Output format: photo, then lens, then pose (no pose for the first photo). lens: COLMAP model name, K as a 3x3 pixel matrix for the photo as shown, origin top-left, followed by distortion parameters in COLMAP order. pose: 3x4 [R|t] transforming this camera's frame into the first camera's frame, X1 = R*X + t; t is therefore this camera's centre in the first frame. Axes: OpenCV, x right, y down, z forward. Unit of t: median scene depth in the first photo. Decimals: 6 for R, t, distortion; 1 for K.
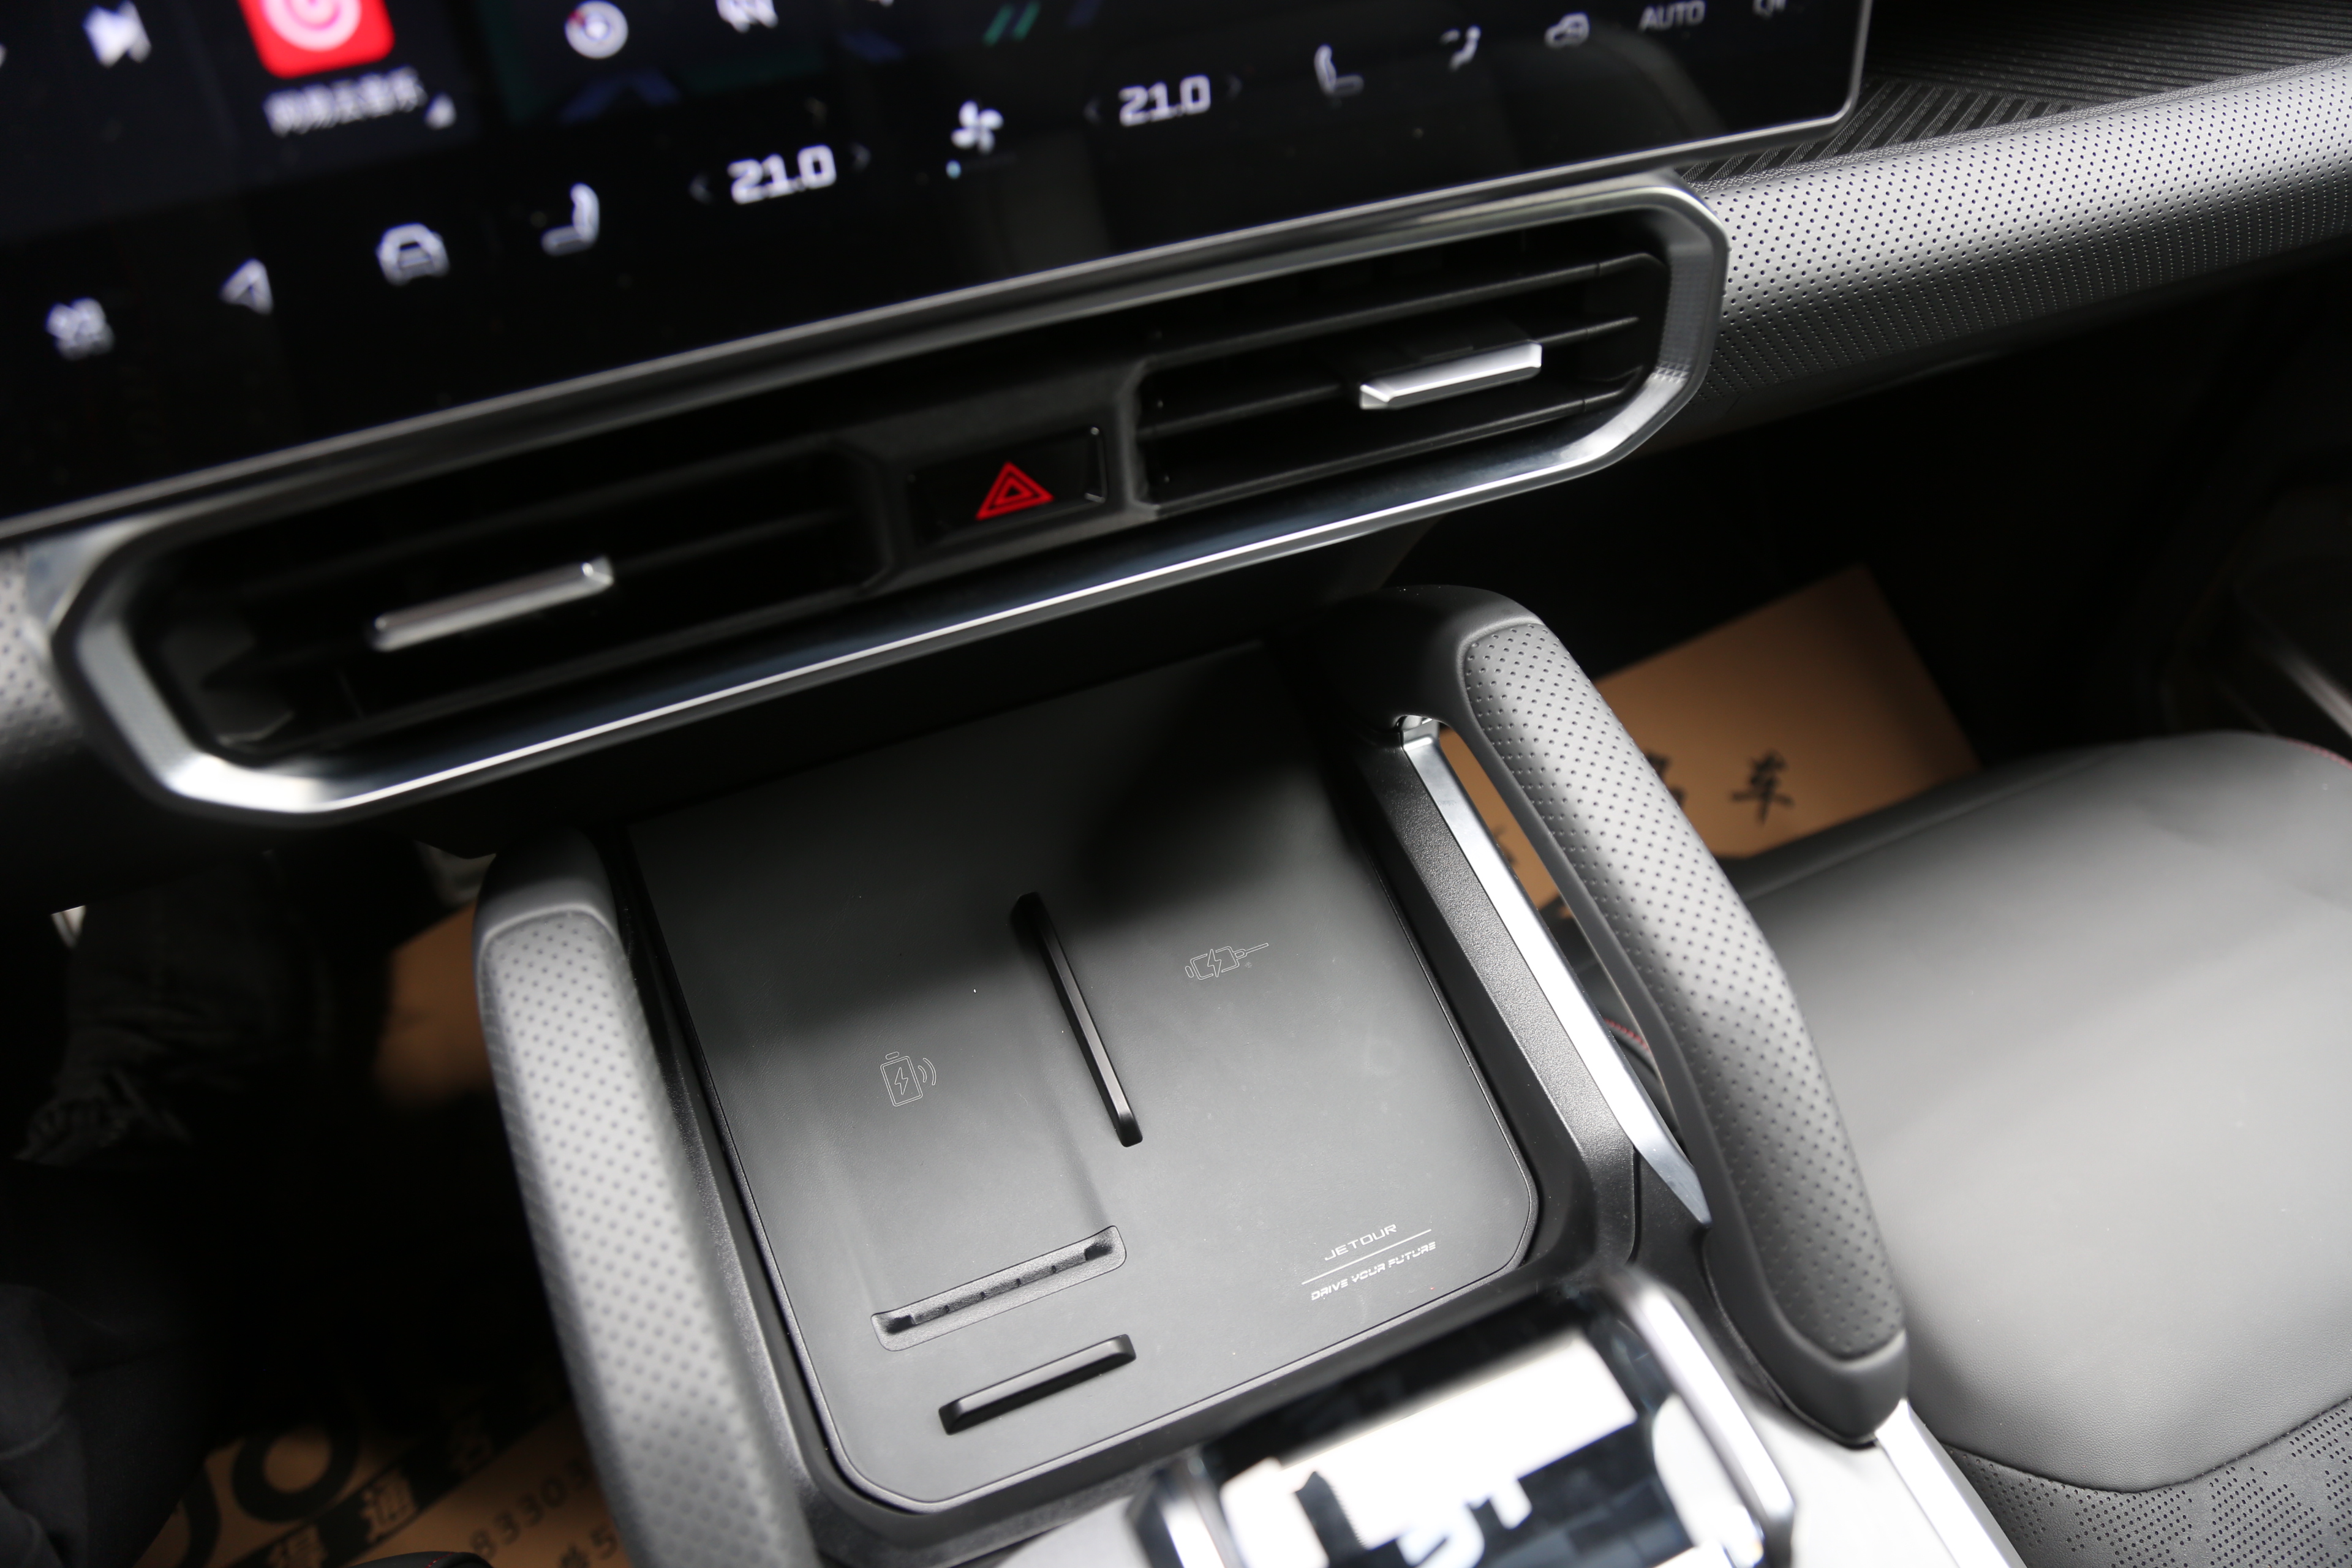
lens RADIAL K [[1555.6, 0, 1176.0], [0, 1555.6, 784.0], [0, 0, 1]] dist [-0.139274, 0.063663]
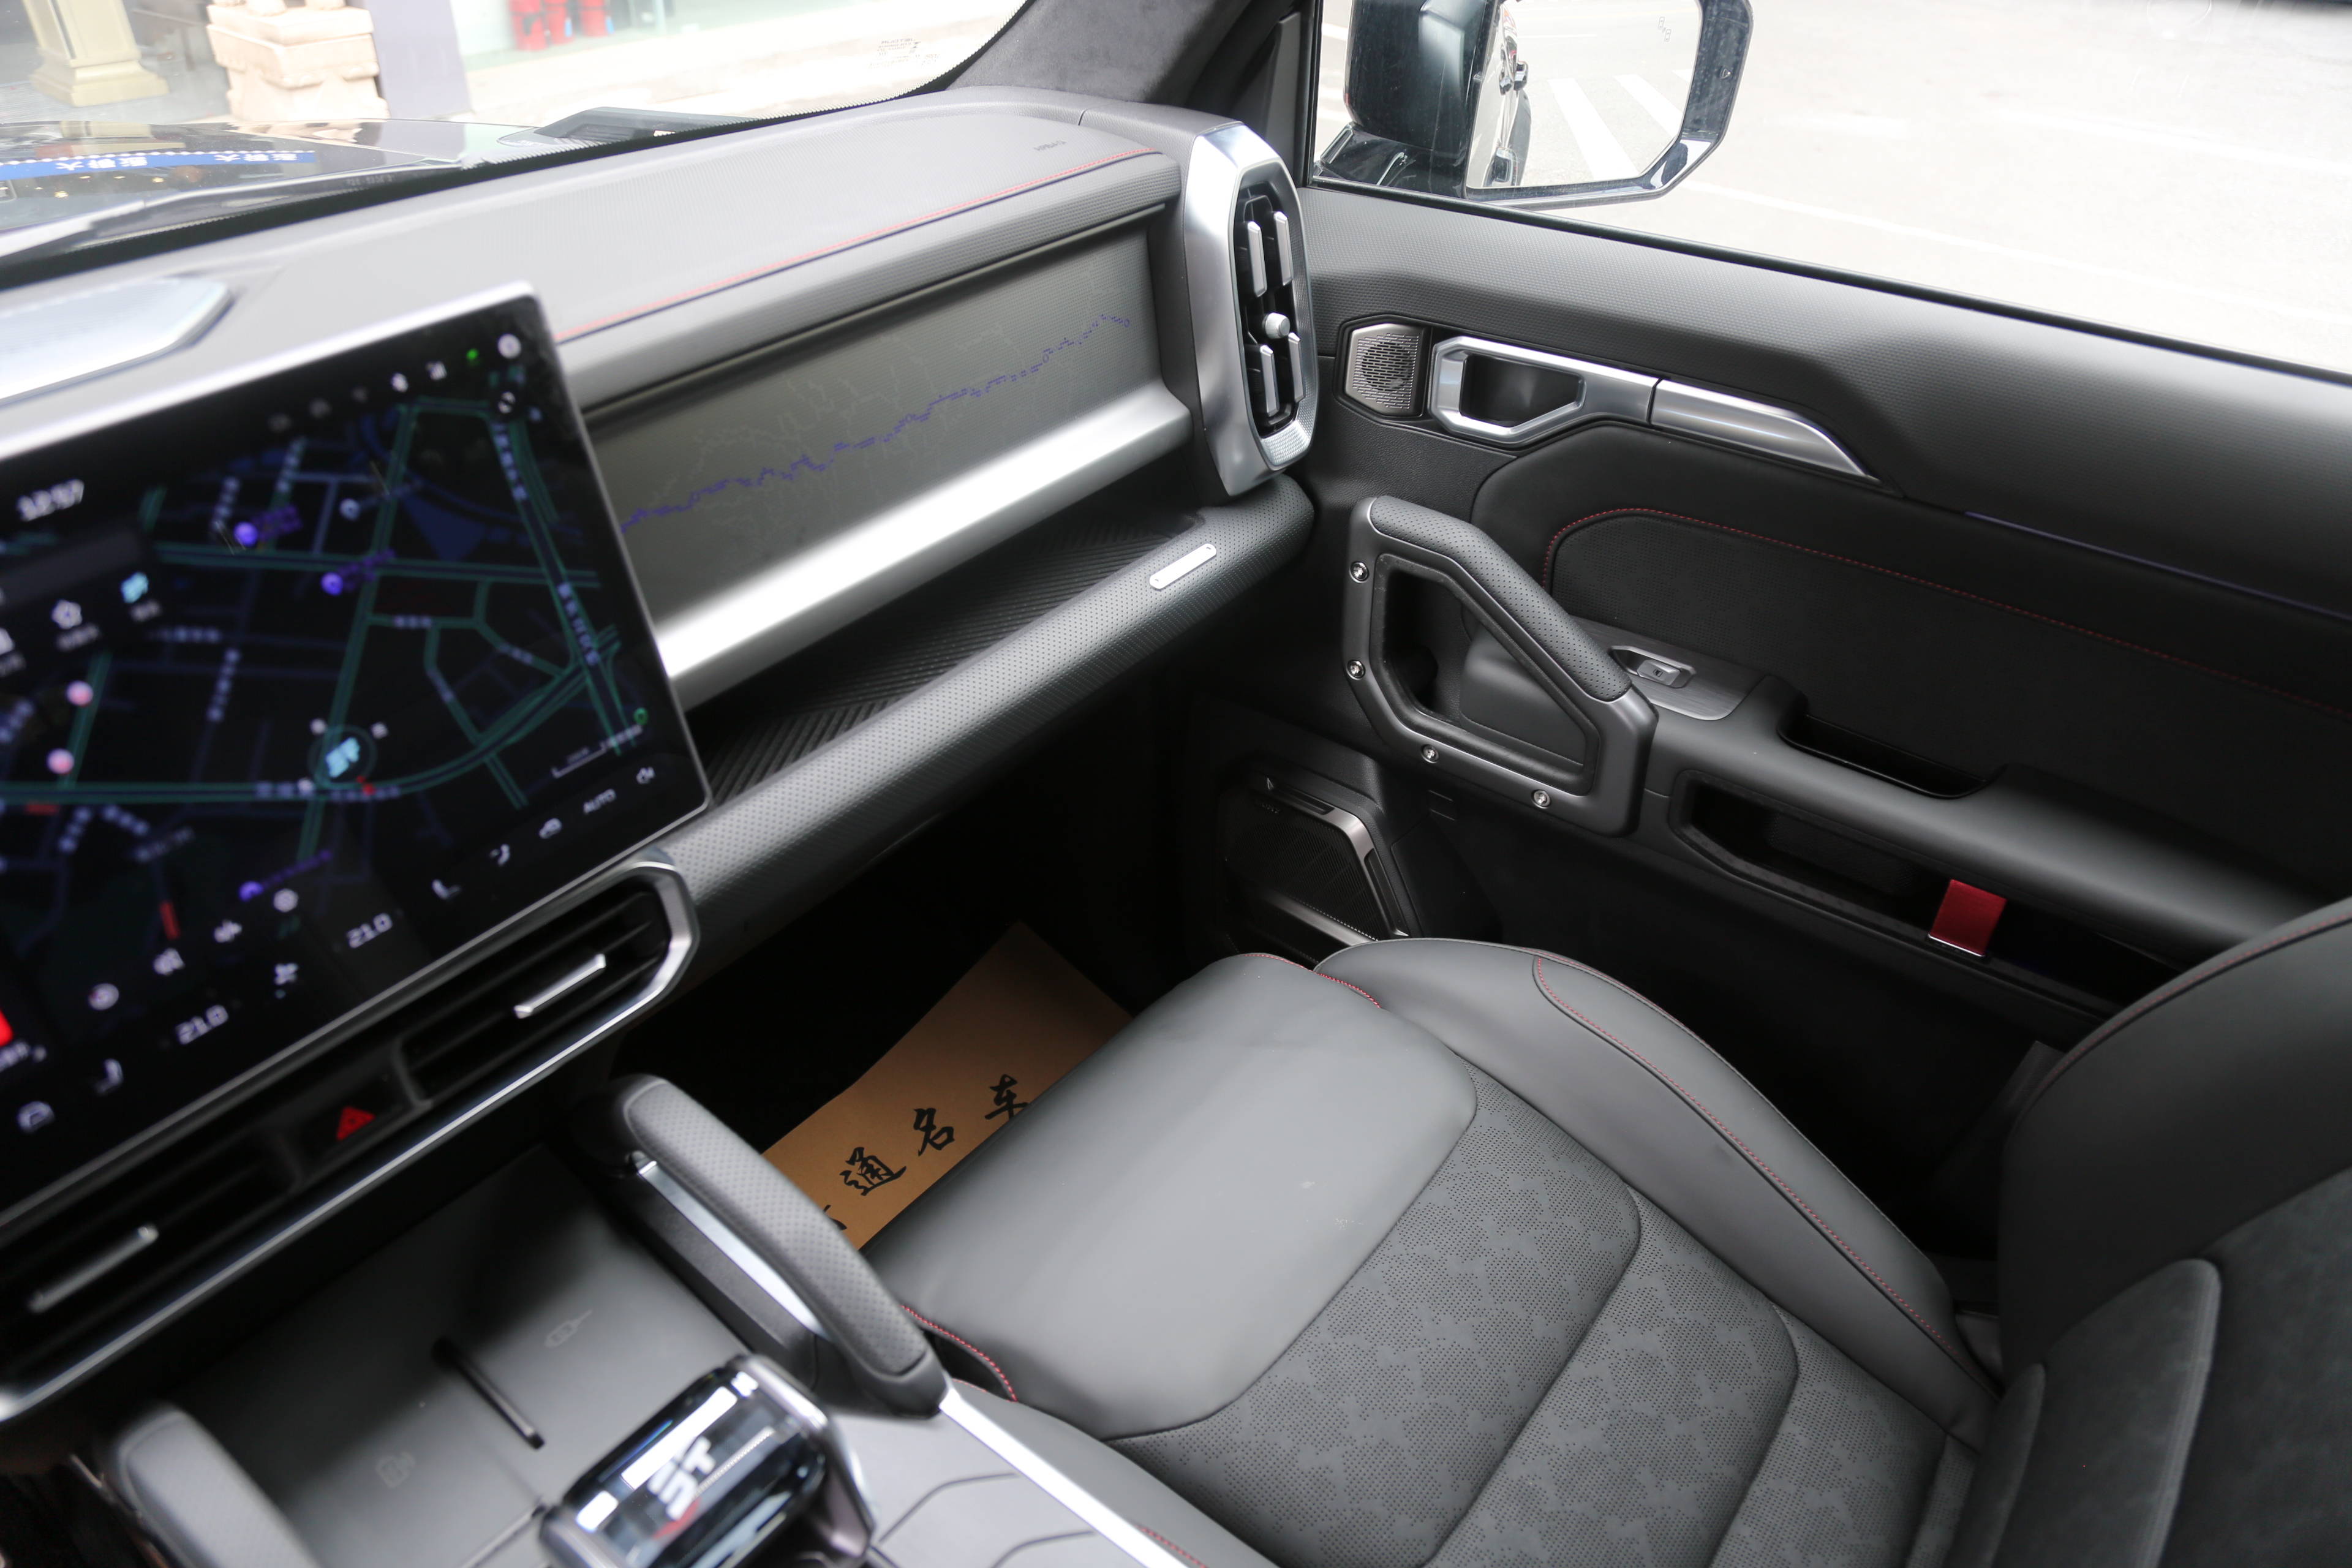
lens RADIAL K [[1609.8, 0, 1176.0], [0, 1609.8, 784.0], [0, 0, 1]] dist [-0.113466, 0.049835]
pose [[0.875822, -0.290233, 0.385617, 0.173612], [0.379769, 0.907496, -0.179518, 0.180696], [-0.297844, 0.303671, 0.905026, -1.260037]]
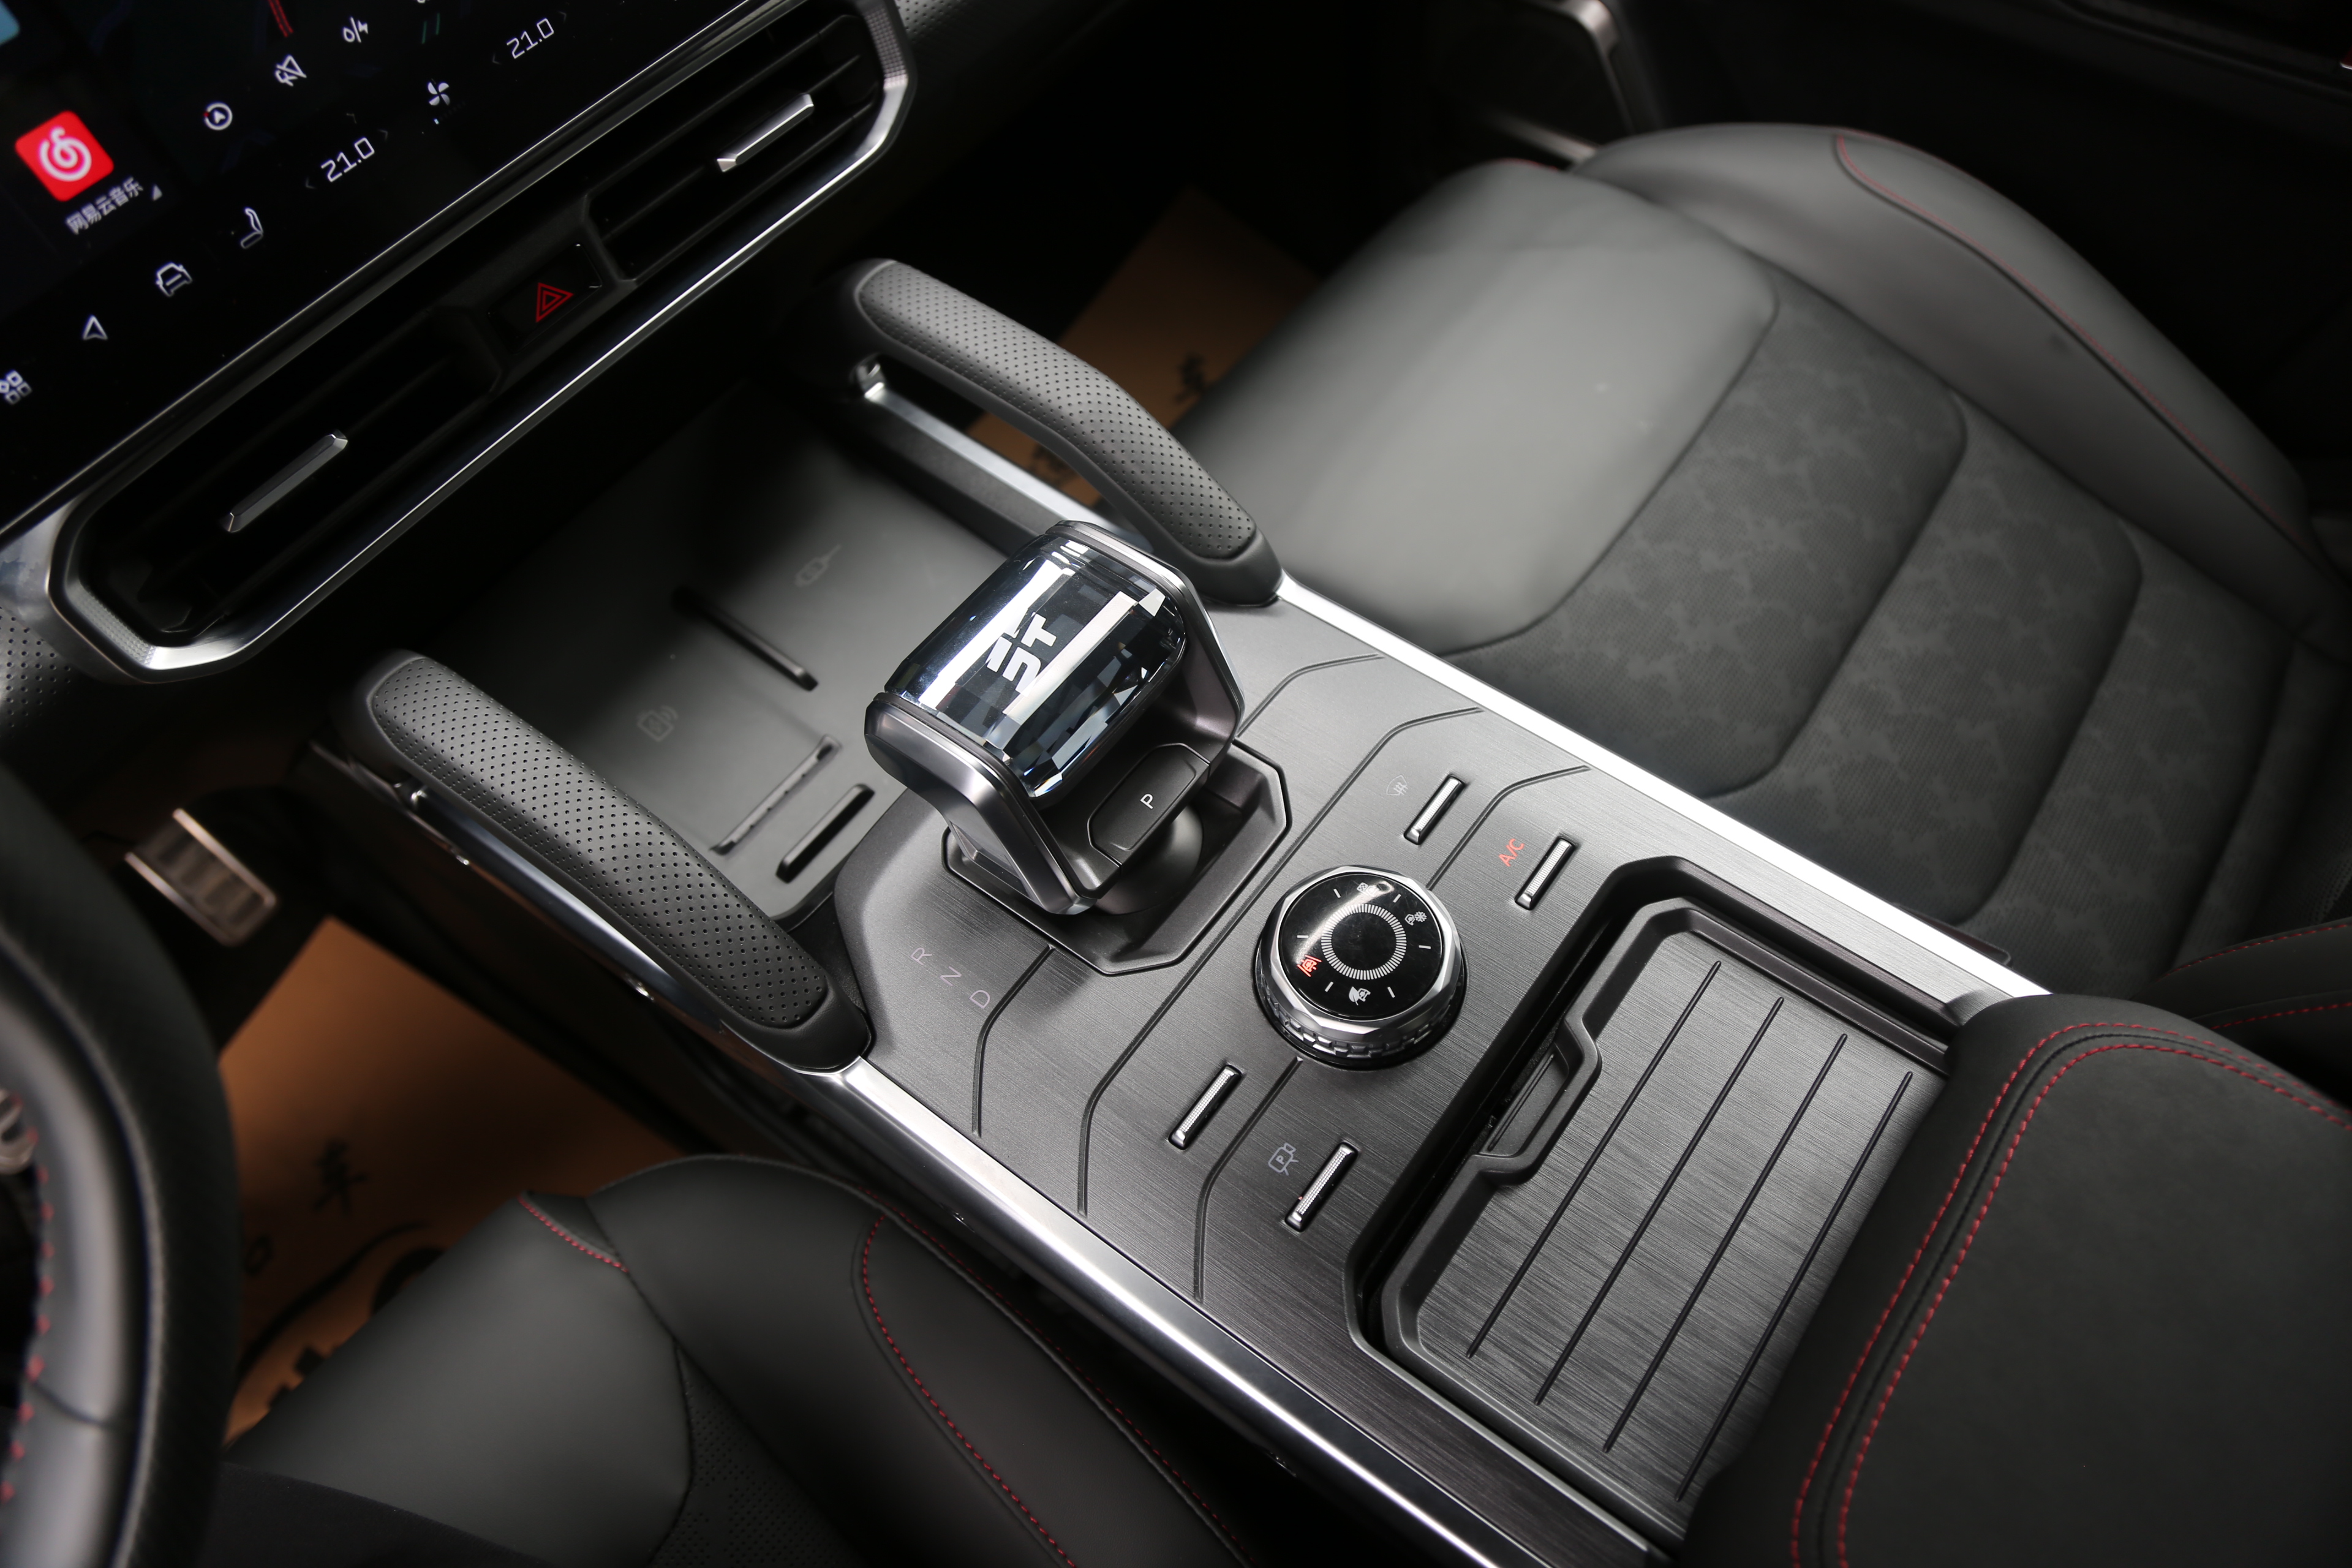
lens RADIAL K [[1581.7, 0, 1176.0], [0, 1581.7, 784.0], [0, 0, 1]] dist [-0.132268, 0.066551]
pose [[0.865406, -0.461001, 0.196344, -0.085020], [0.440018, 0.886637, 0.142334, 0.322091], [-0.239702, -0.036782, 0.970149, -0.743080]]
